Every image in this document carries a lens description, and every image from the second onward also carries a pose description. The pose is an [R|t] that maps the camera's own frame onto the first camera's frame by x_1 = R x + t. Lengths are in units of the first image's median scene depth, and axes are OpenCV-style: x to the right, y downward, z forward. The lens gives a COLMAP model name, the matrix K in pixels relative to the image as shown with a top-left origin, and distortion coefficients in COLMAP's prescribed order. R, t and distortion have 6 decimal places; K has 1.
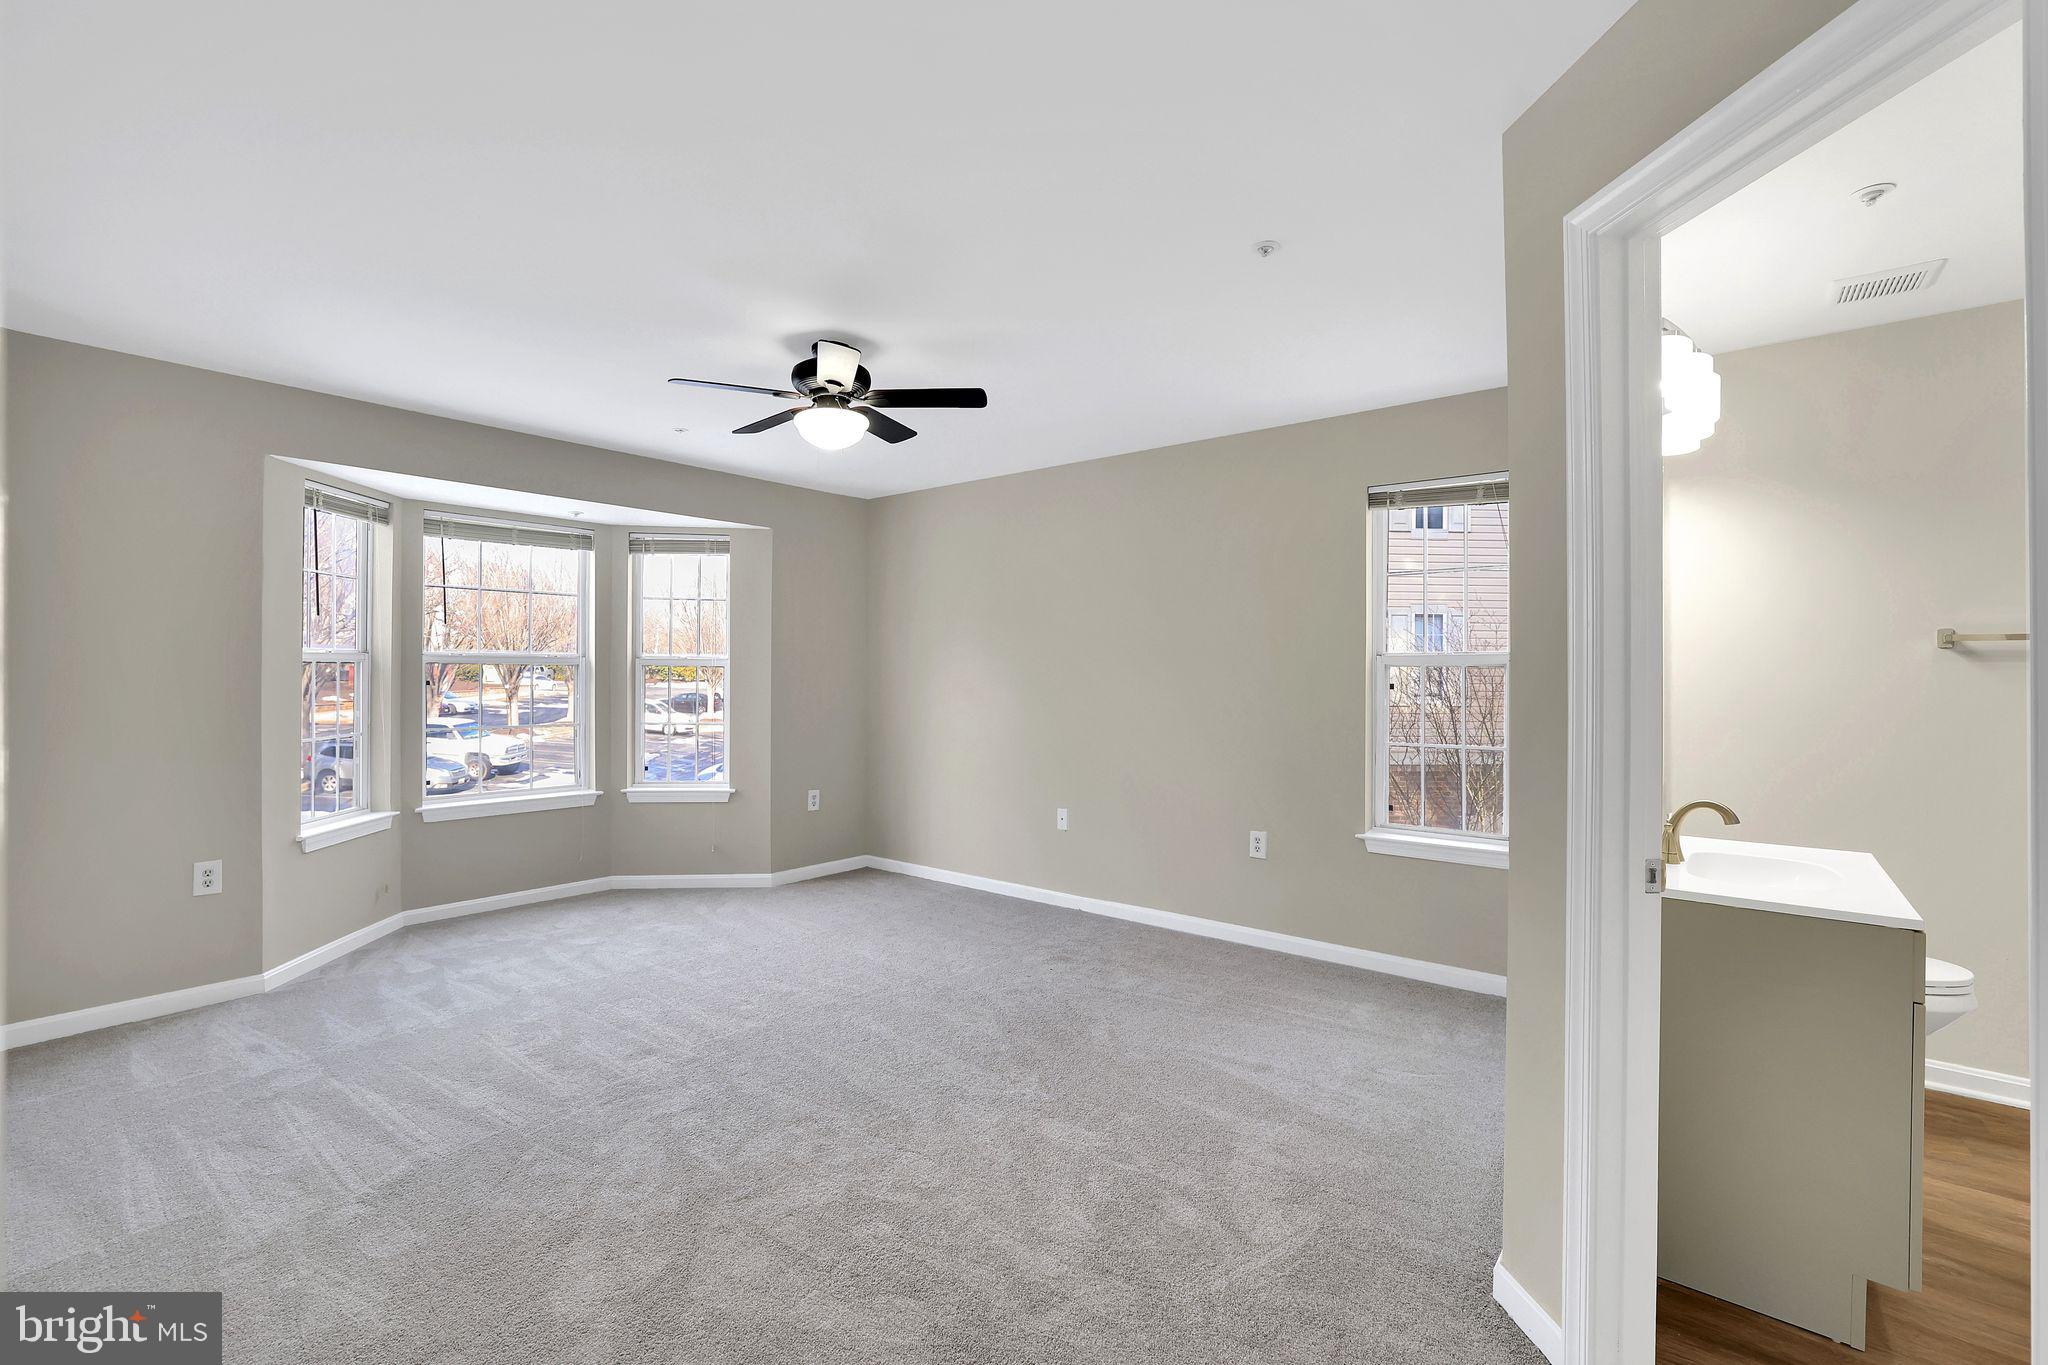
lens RADIAL K [[887.0, 0, 1015.6], [0, 887.0, 674.7], [0, 0, 1]] dist [-0.049134, 0.020721]
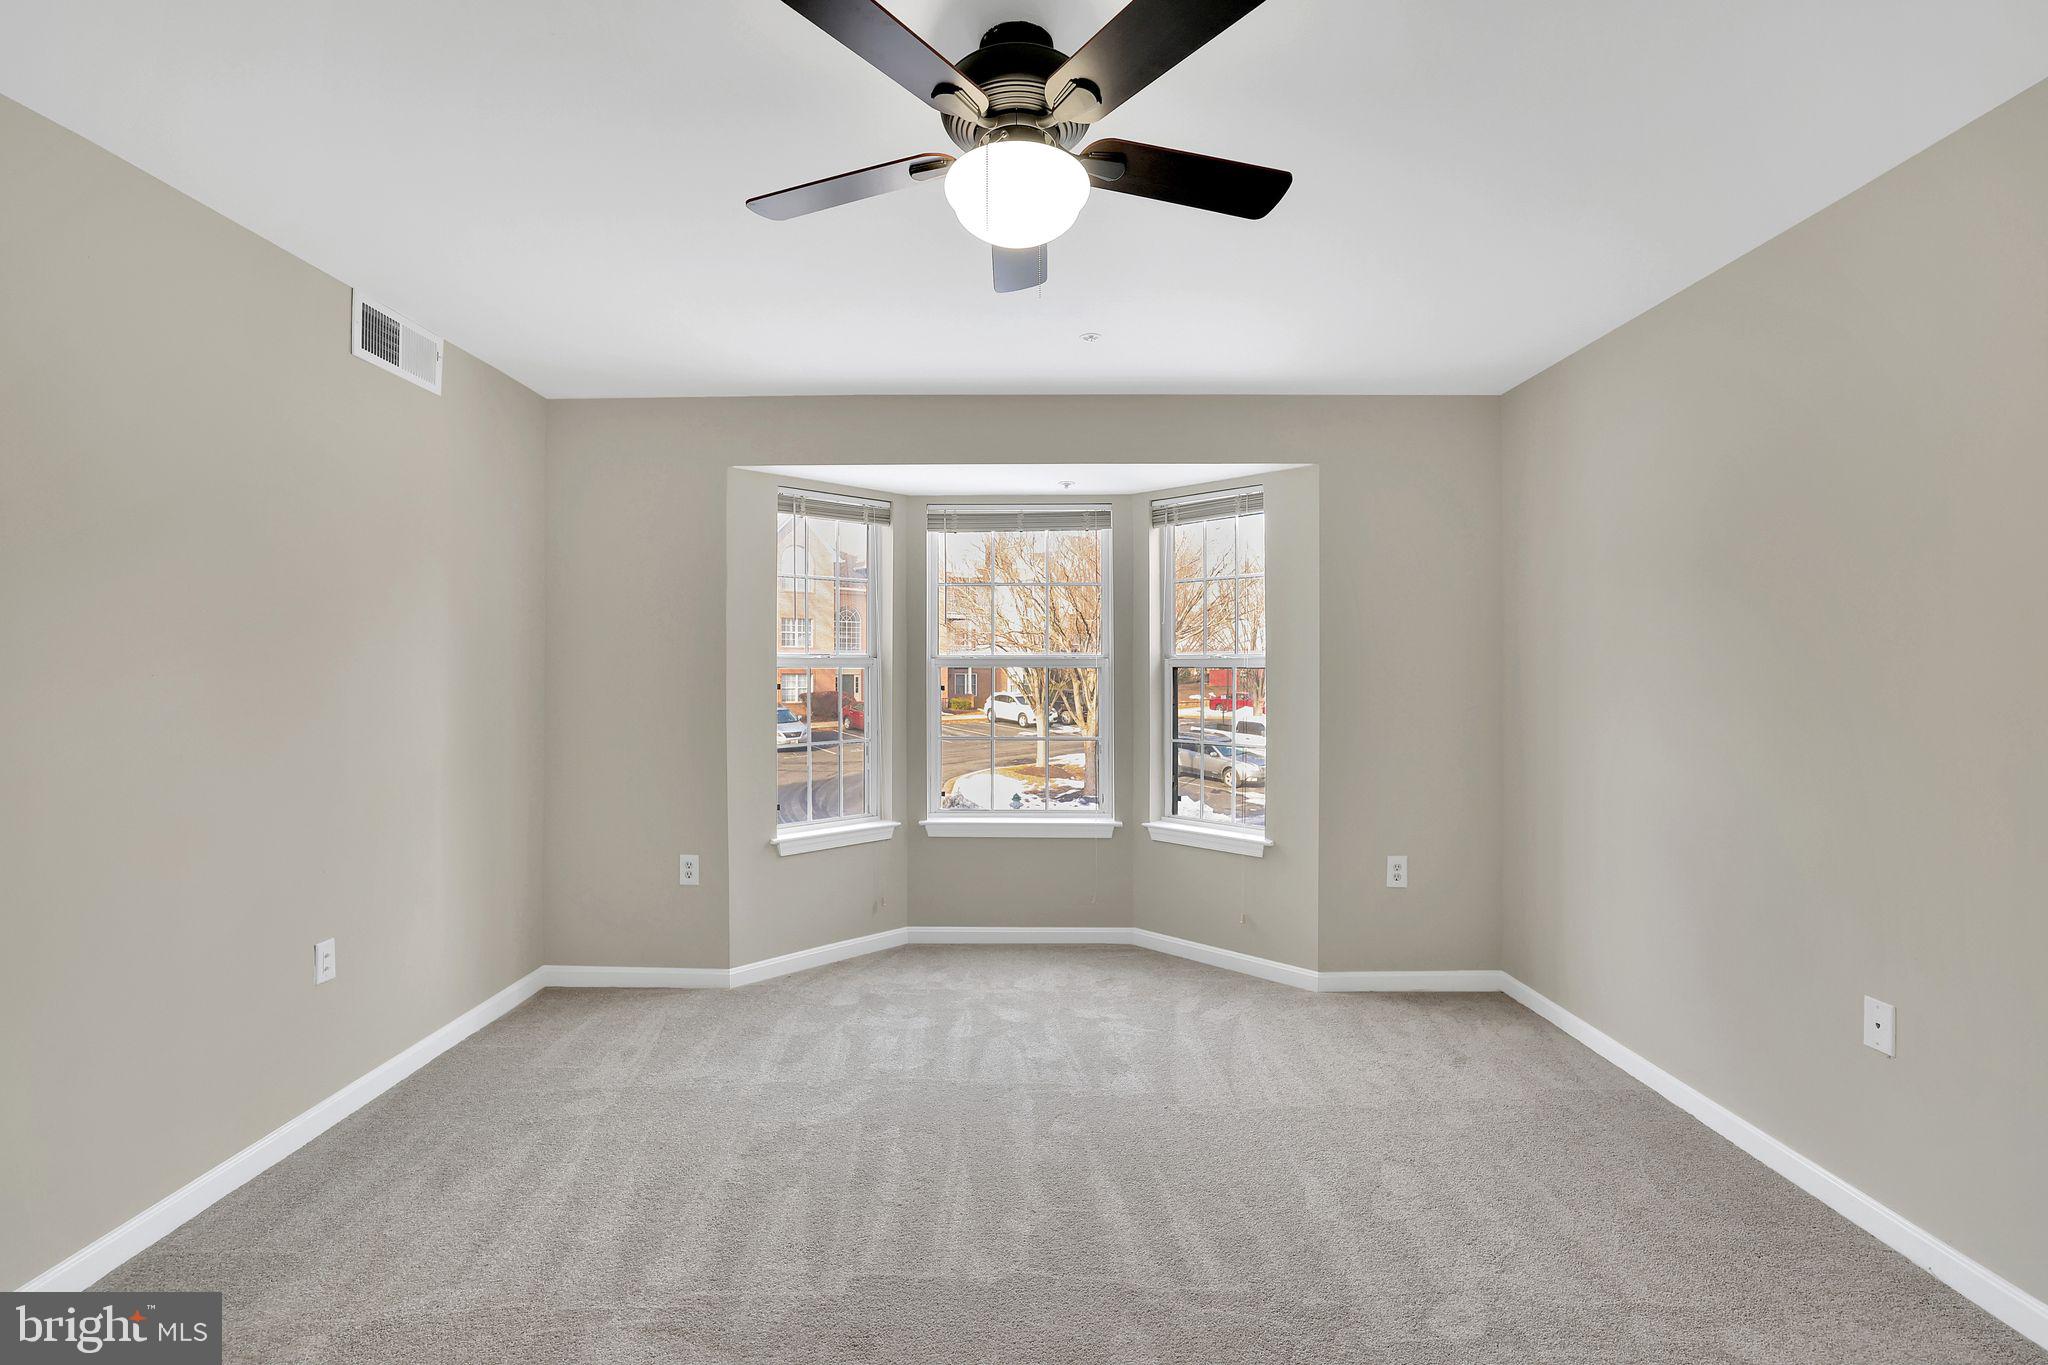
lens RADIAL K [[887.0, 0, 1015.6], [0, 887.0, 674.7], [0, 0, 1]] dist [-0.049134, 0.020721]
pose [[0.626184, -0.002965, -0.779670, 0.132943], [0.001090, 0.999995, -0.002927, -0.002610], [0.779674, 0.000983, 0.626184, 0.490909]]
